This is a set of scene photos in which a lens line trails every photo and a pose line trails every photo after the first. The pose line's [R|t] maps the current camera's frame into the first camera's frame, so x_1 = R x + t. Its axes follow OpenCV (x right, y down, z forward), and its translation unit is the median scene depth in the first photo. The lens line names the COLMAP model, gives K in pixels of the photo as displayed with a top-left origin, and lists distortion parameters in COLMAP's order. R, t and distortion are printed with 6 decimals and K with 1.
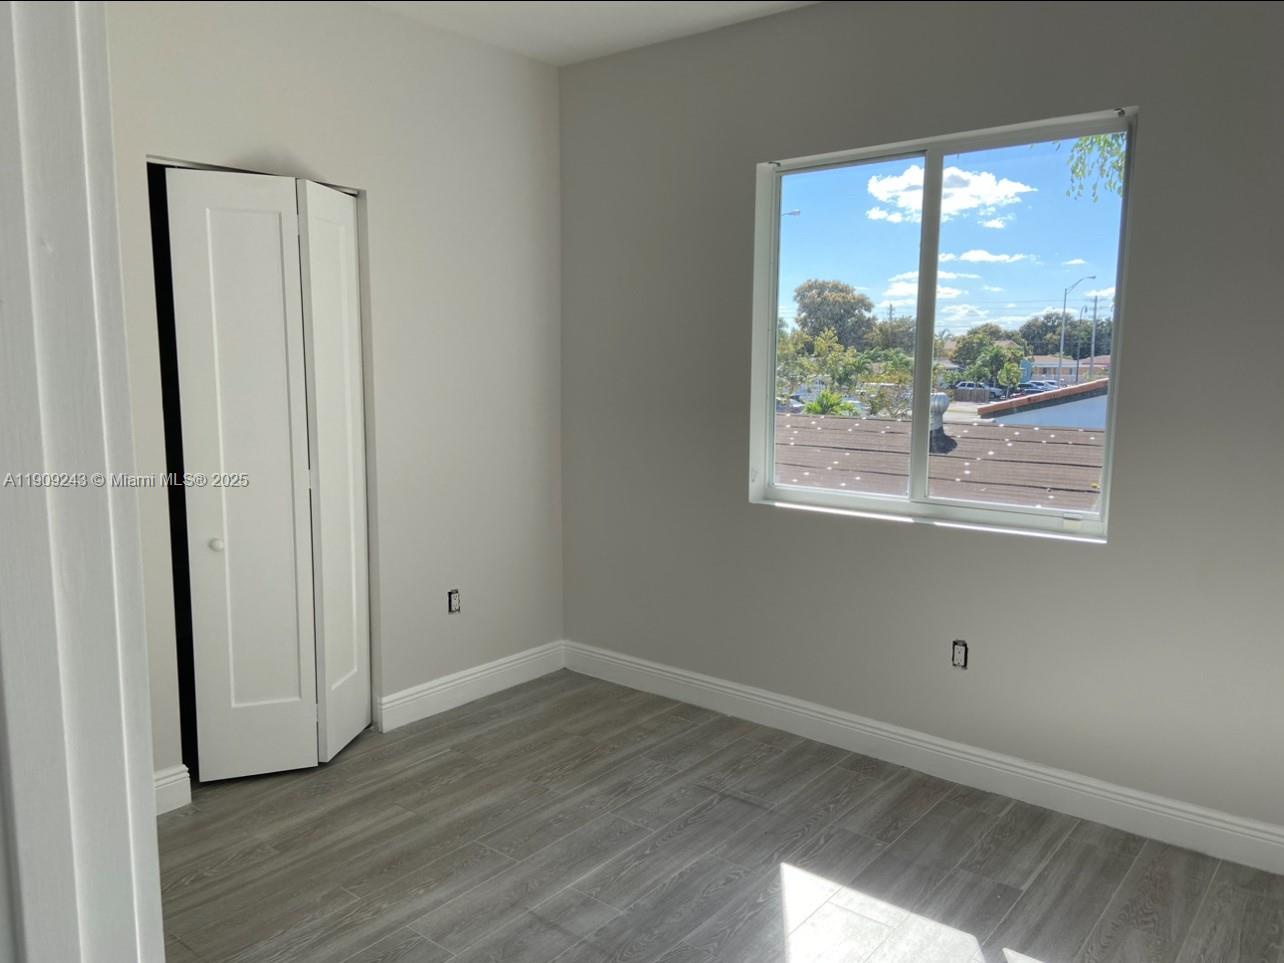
lens RADIAL K [[974.5, 0, 642.0], [0, 974.5, 481.5], [0, 0, 1]] dist [0.117447, -0.125551]
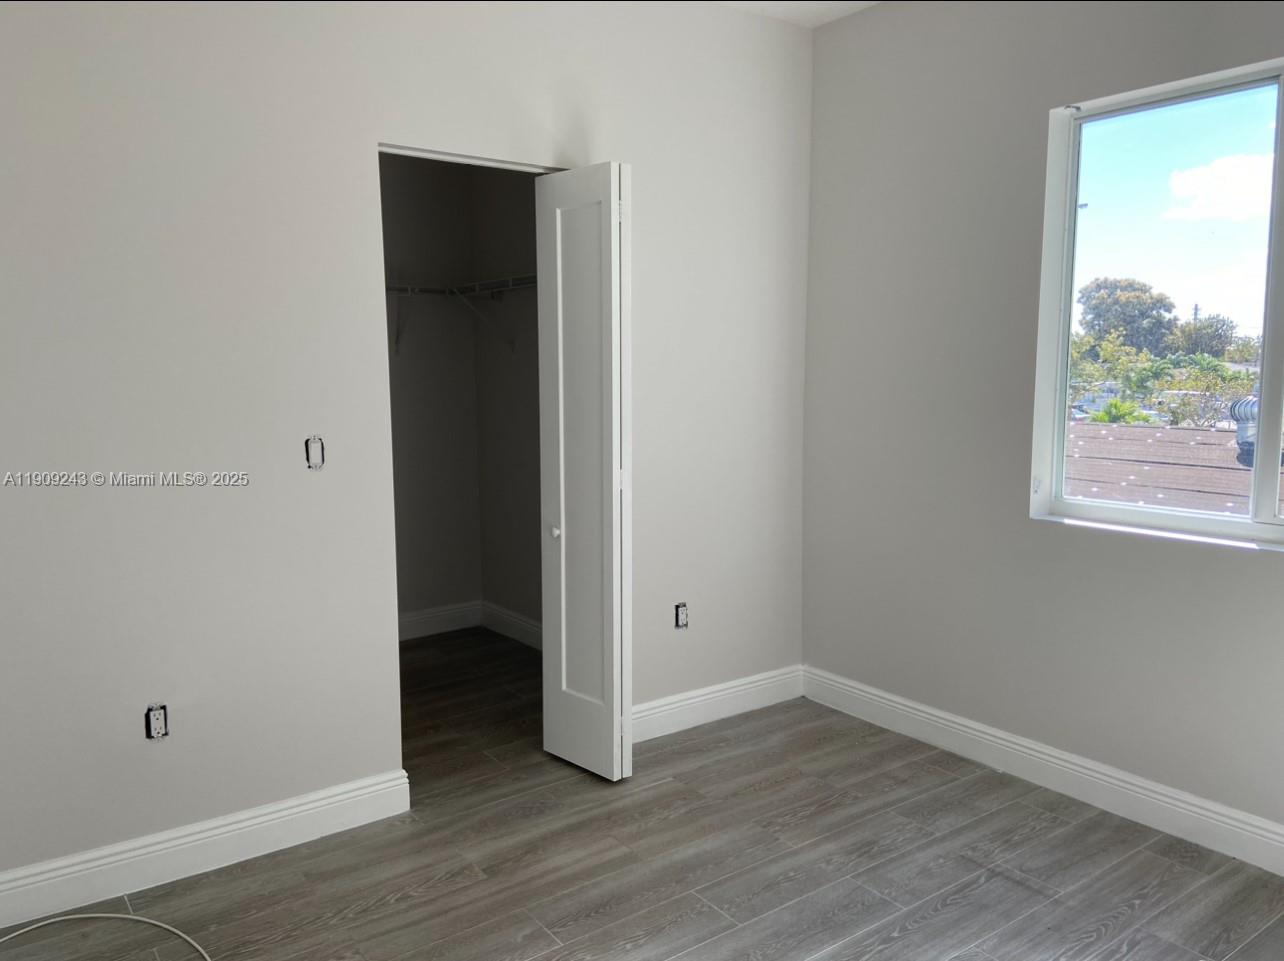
lens RADIAL K [[974.5, 0, 642.0], [0, 974.5, 480.5], [0, 0, 1]] dist [0.117447, -0.125551]
pose [[0.966939, 0.019237, -0.254281, 0.004521], [-0.022283, 0.999710, -0.009103, 0.004921], [0.254032, 0.014468, 0.967088, 0.108293]]
